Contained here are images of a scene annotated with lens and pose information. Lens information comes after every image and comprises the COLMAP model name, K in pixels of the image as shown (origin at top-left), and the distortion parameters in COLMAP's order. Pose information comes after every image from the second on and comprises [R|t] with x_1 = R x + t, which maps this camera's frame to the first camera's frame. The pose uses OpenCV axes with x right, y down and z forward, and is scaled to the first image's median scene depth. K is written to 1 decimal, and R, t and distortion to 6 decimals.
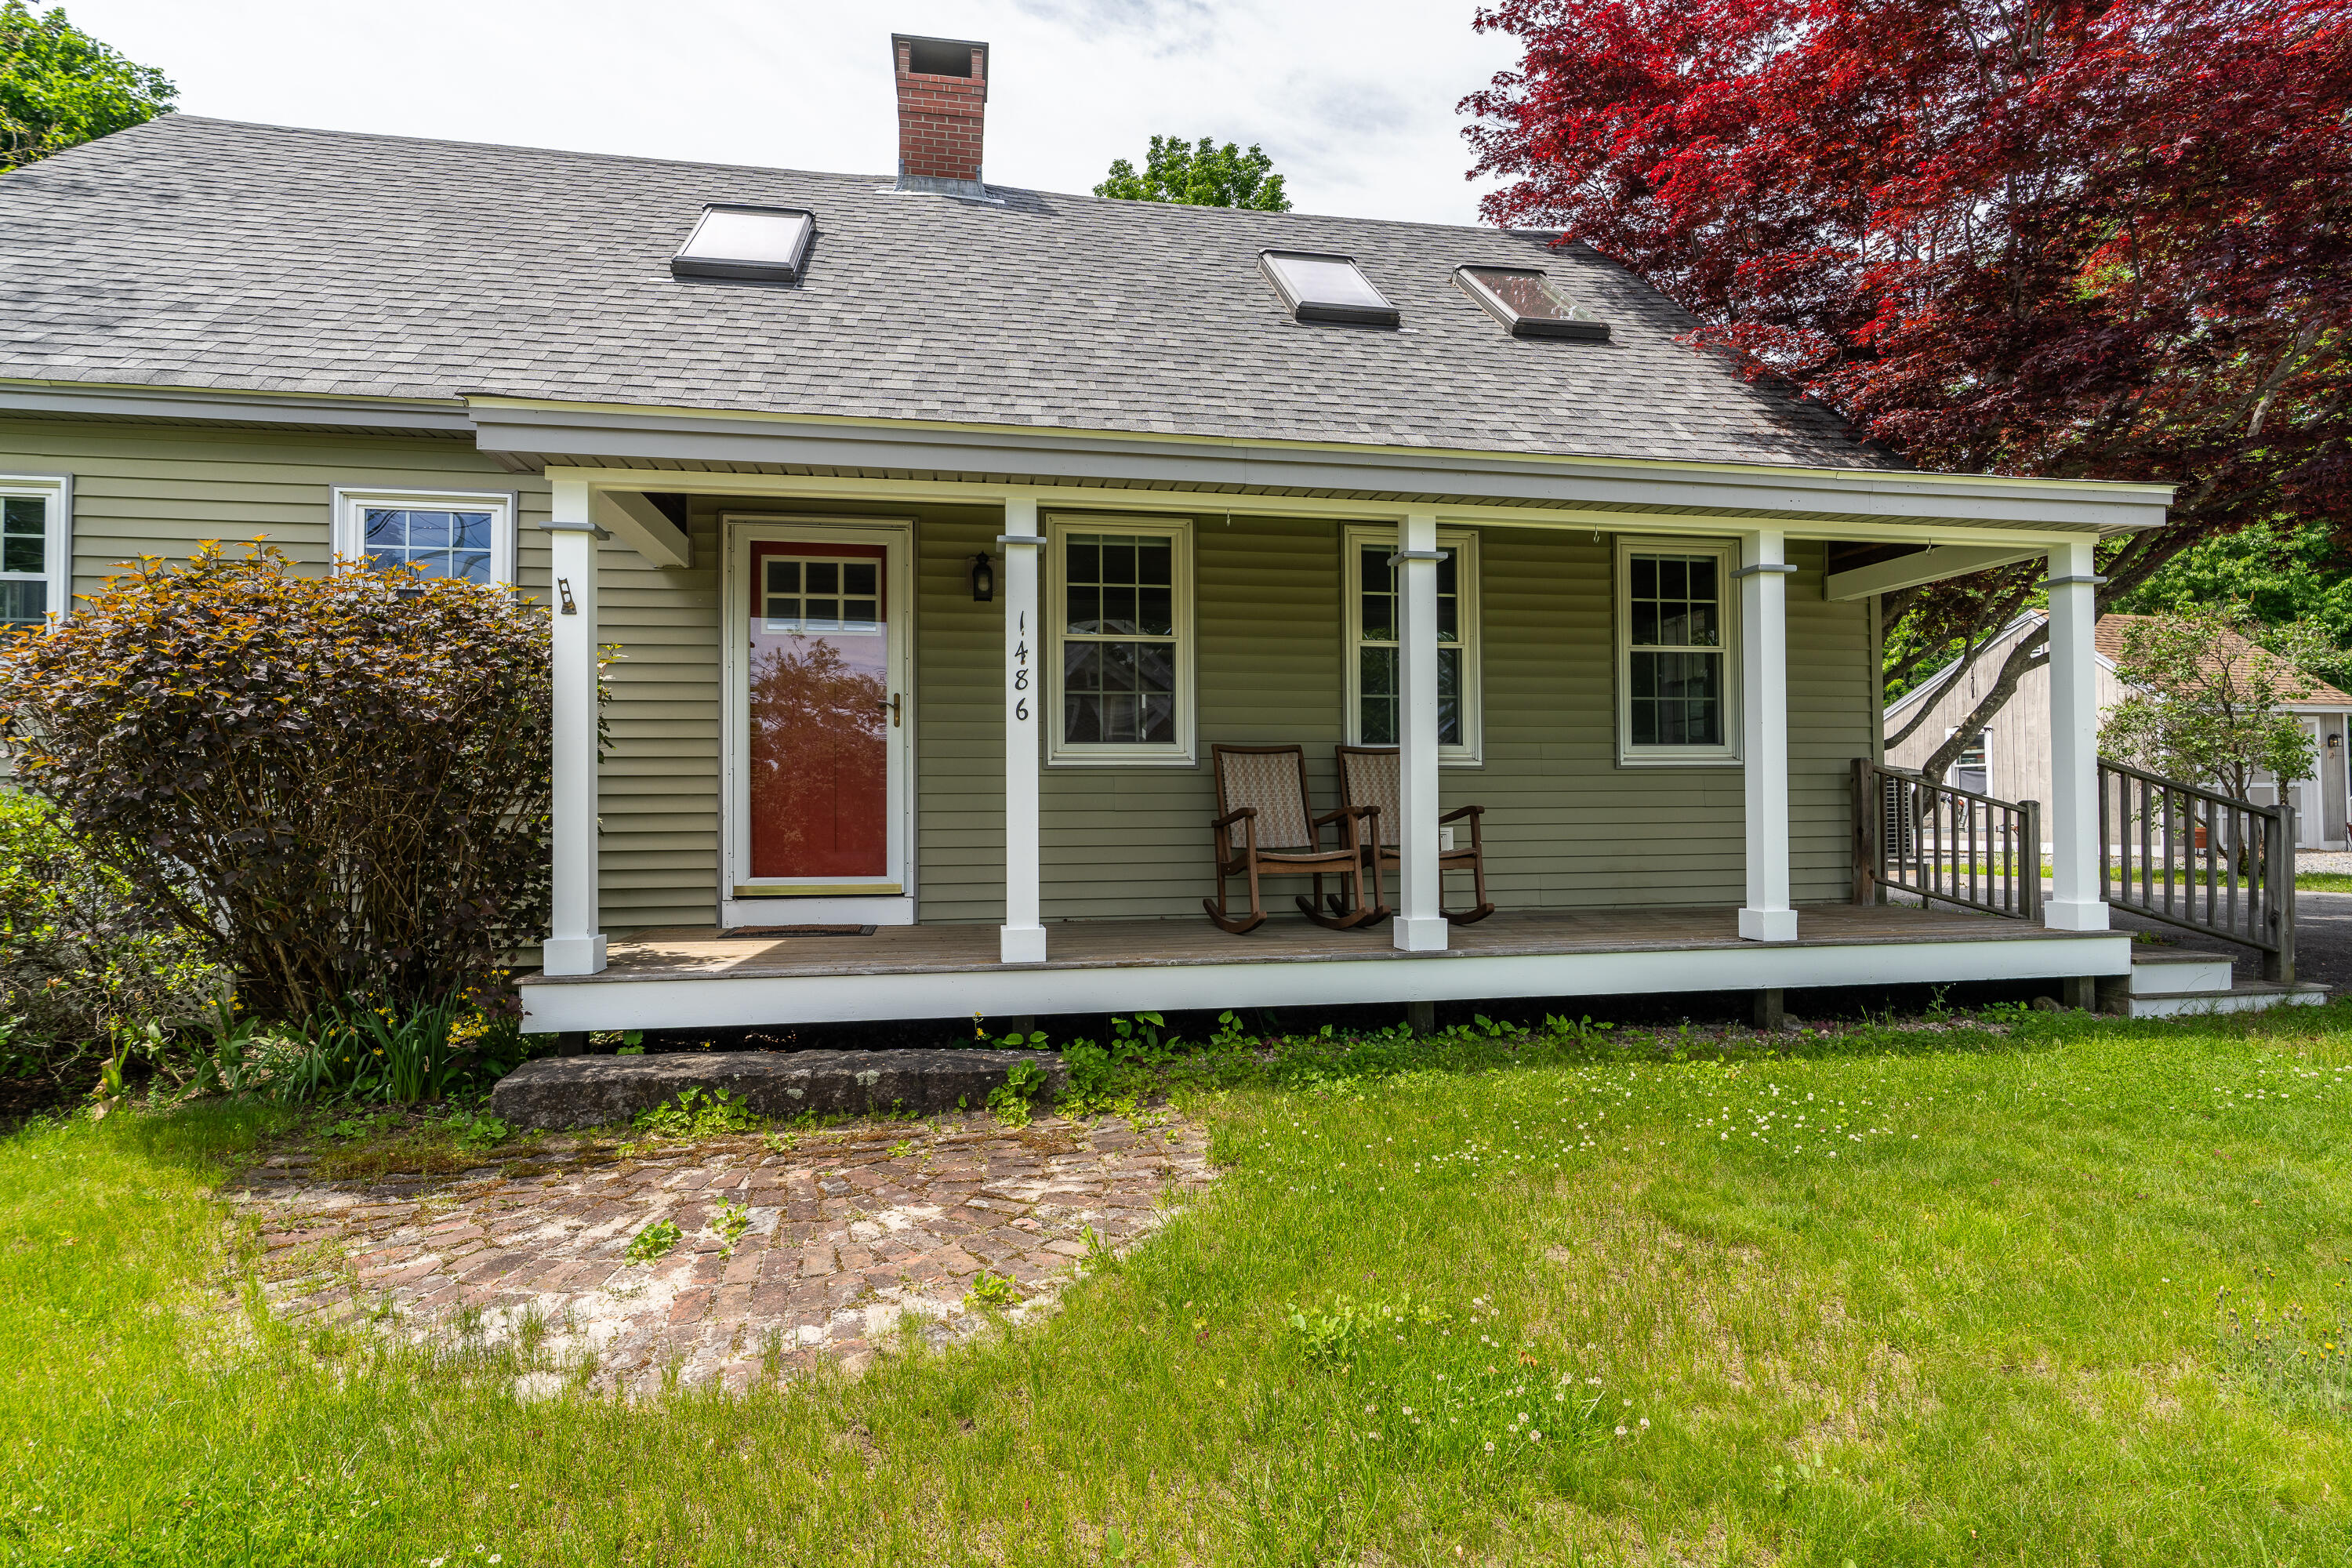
lens RADIAL K [[1163.3, 0, 1176.0], [0, 1163.3, 784.0], [0, 0, 1]] dist [-0.005991, 0.001655]
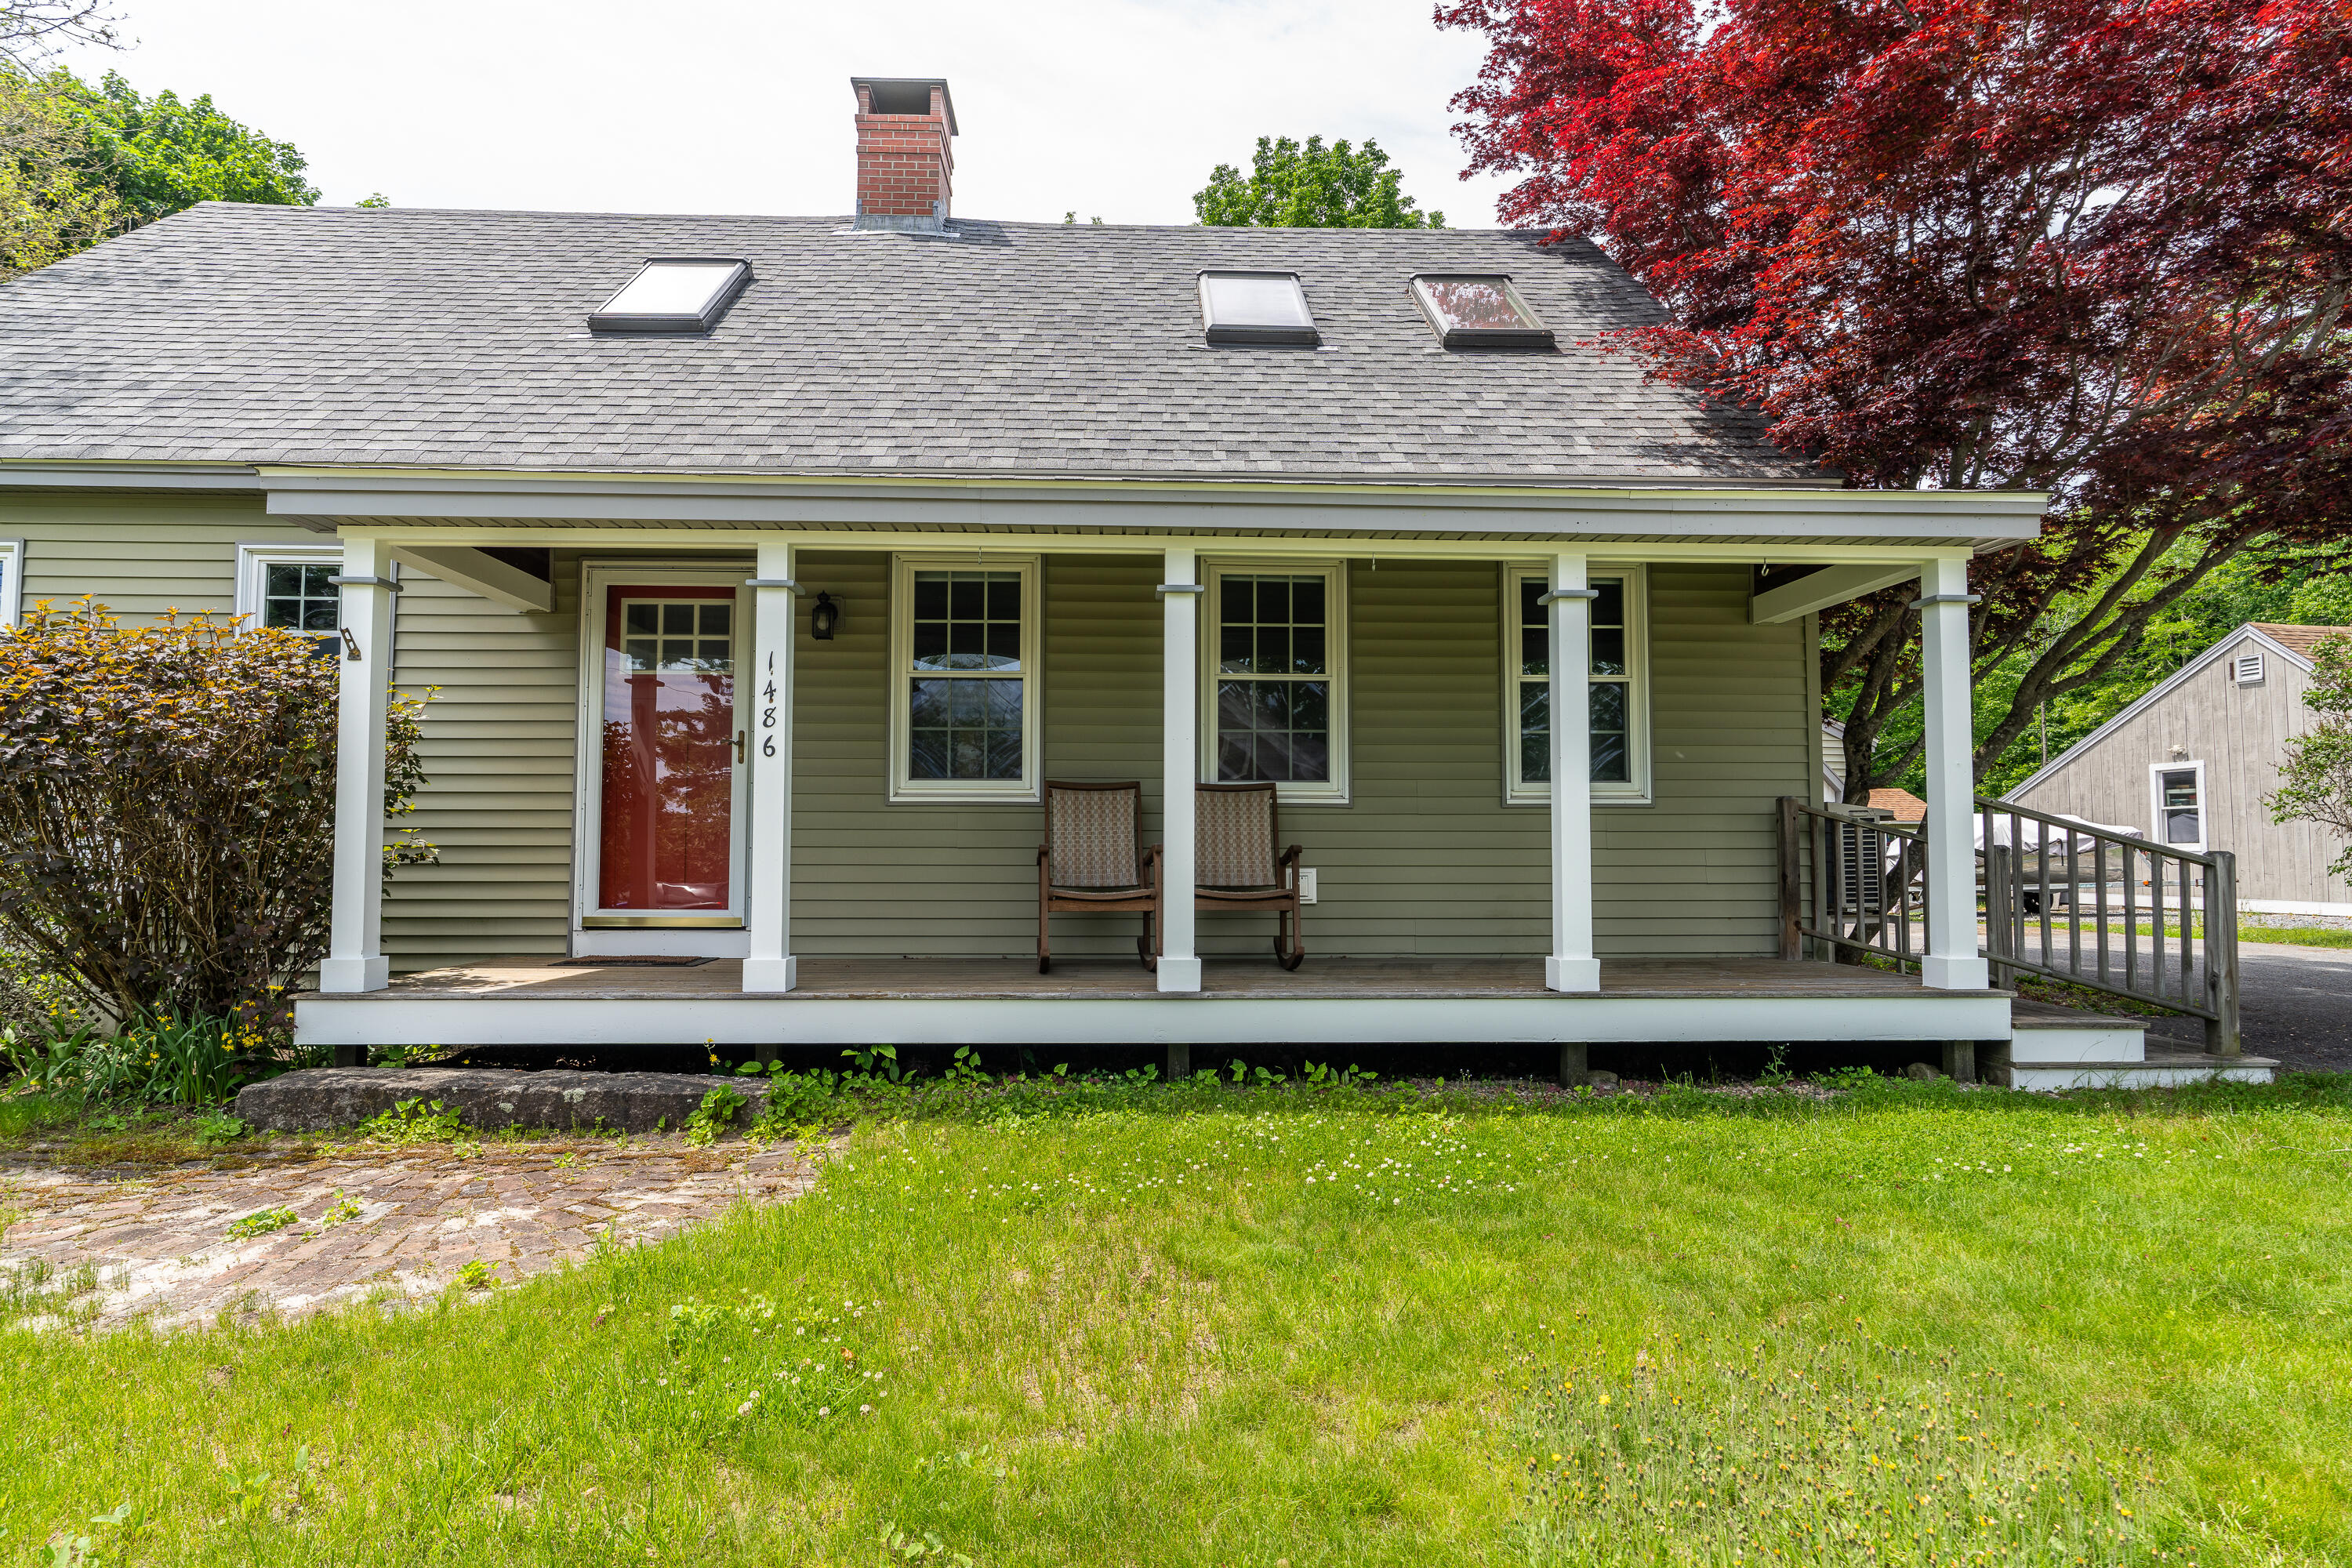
lens RADIAL K [[1263.6, 0, 1170.4], [0, 1263.6, 785.6], [0, 0, 1]] dist [-0.001860, -0.000471]
pose [[0.990471, 0.001252, -0.137714, 0.293048], [-0.005668, 0.999482, -0.031673, 0.003491], [0.137603, 0.032151, 0.989965, -0.047074]]
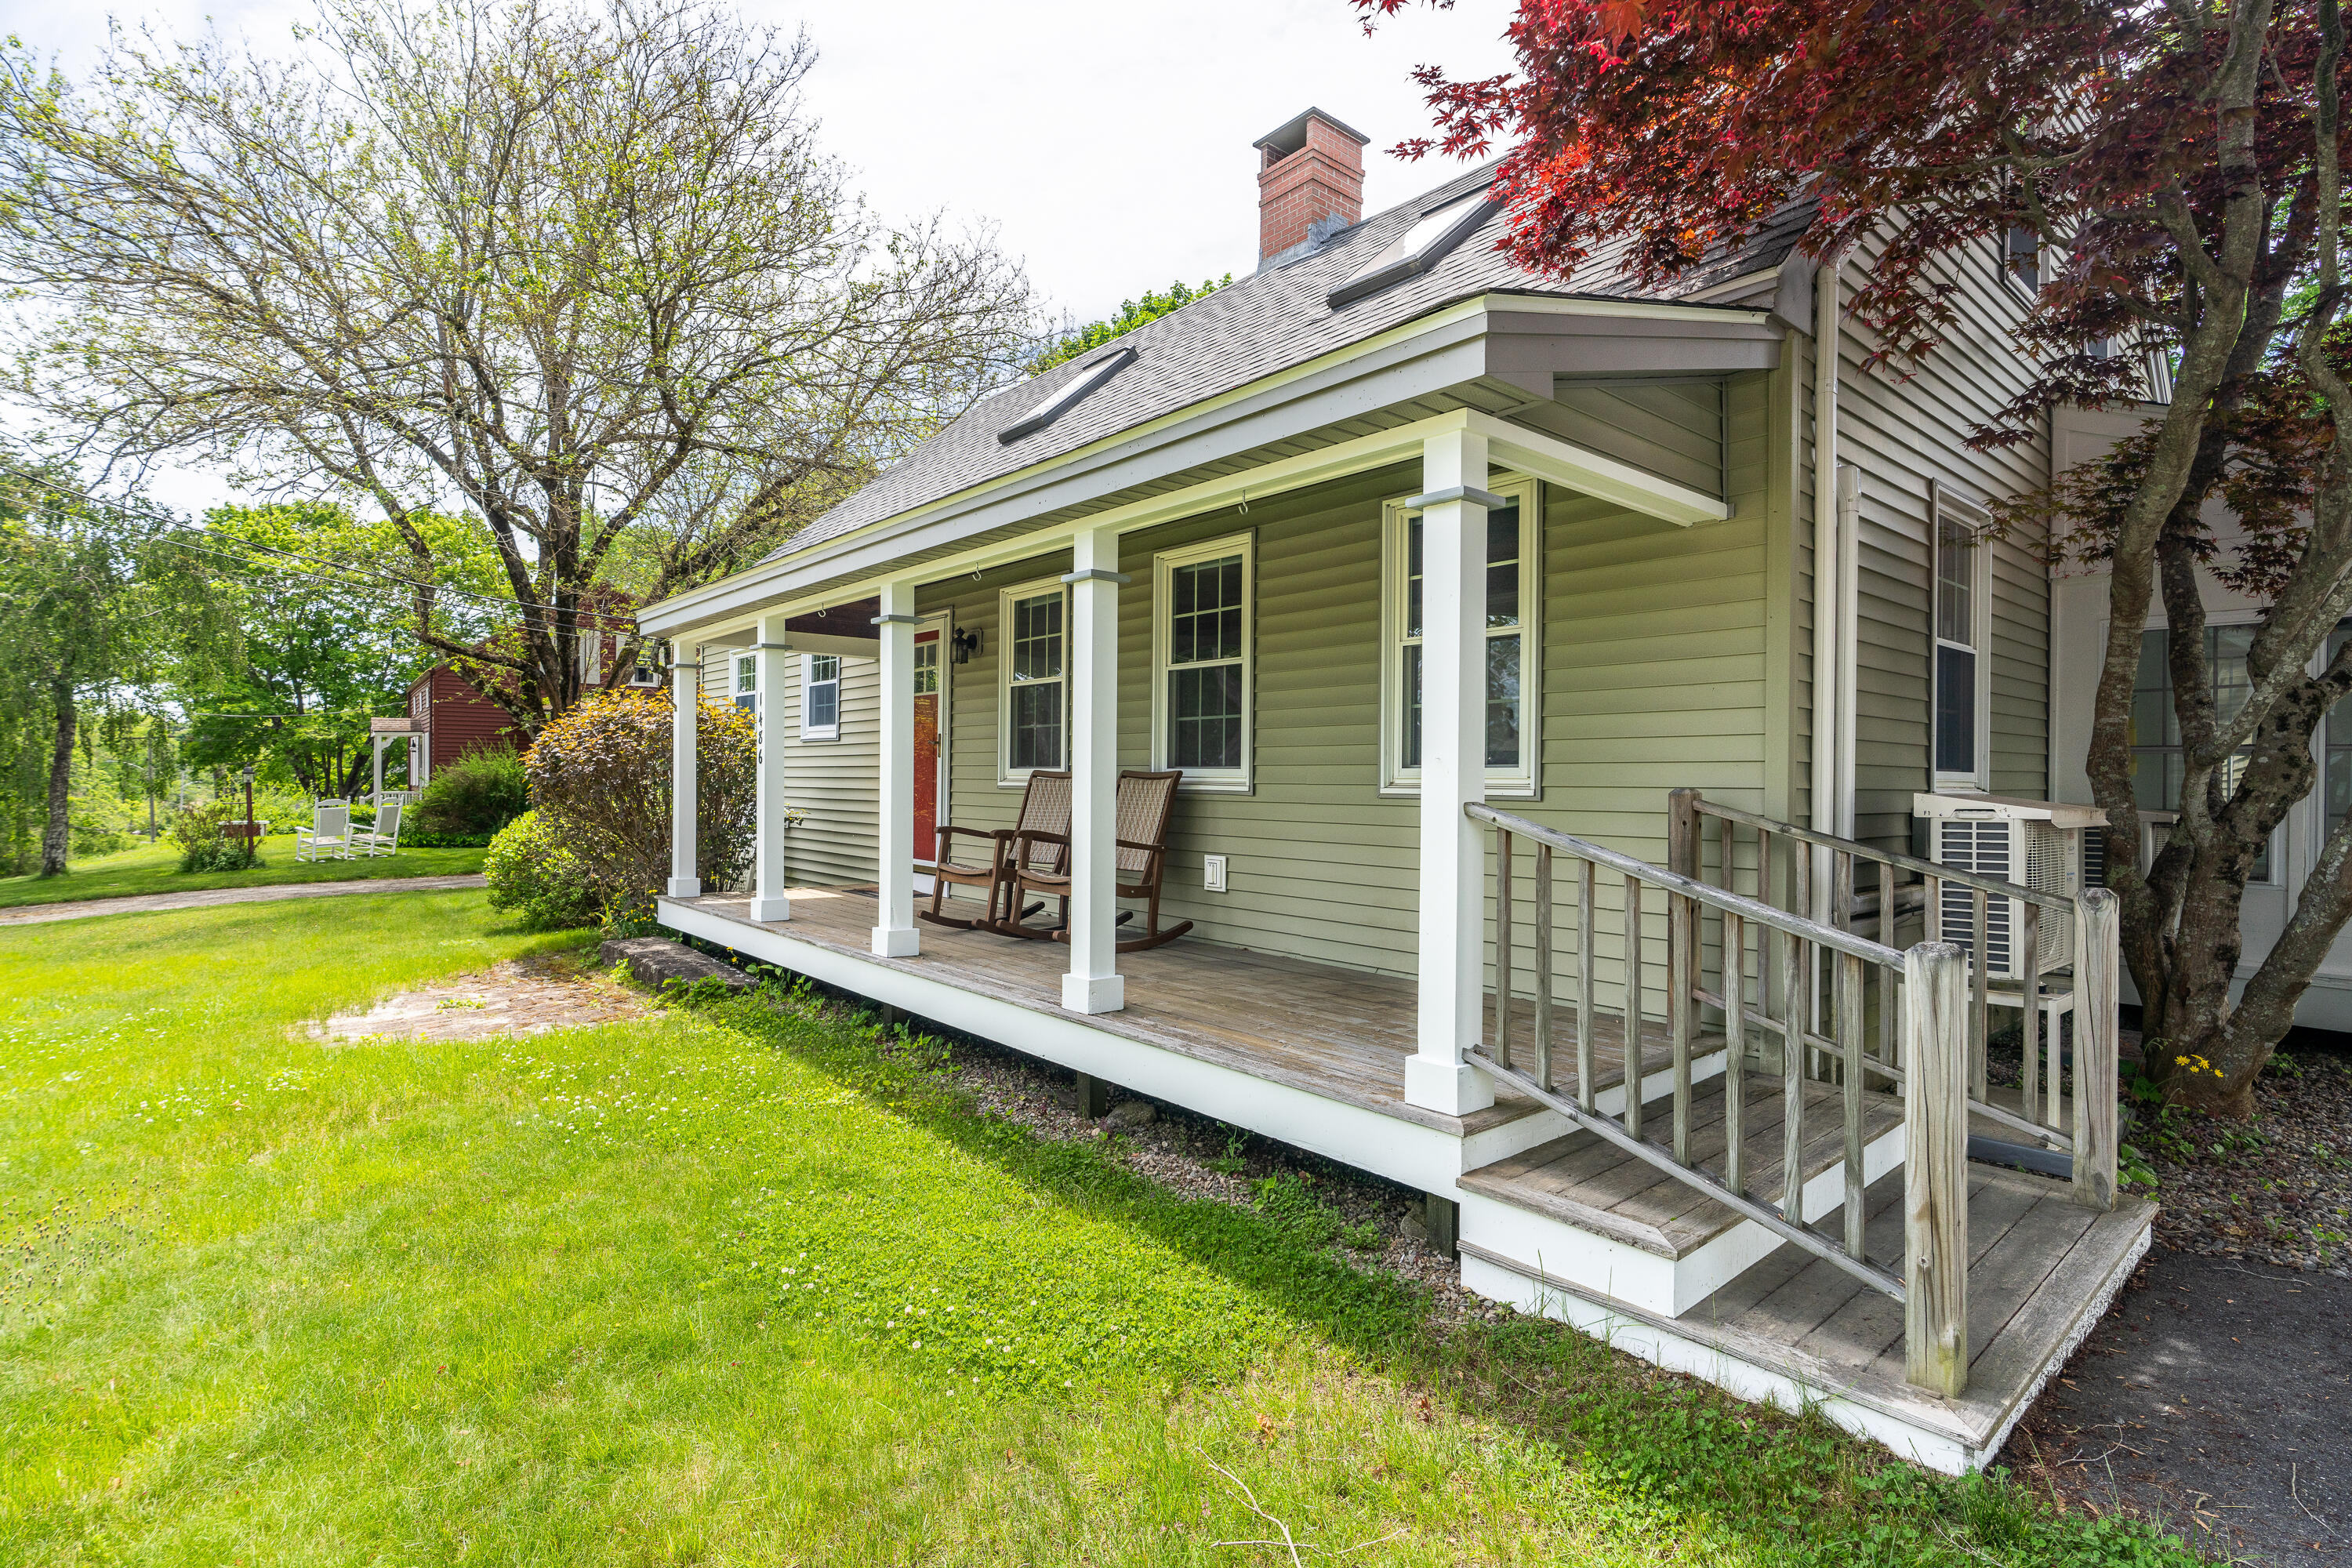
lens RADIAL K [[1128.7, 0, 1176.0], [0, 1128.7, 784.0], [0, 0, 1]] dist [-0.000123, 0.000337]
pose [[0.506449, 0.014621, -0.862146, 1.116464], [0.003039, 0.999820, 0.018740, -0.042474], [0.862264, -0.012111, 0.506314, 0.562808]]
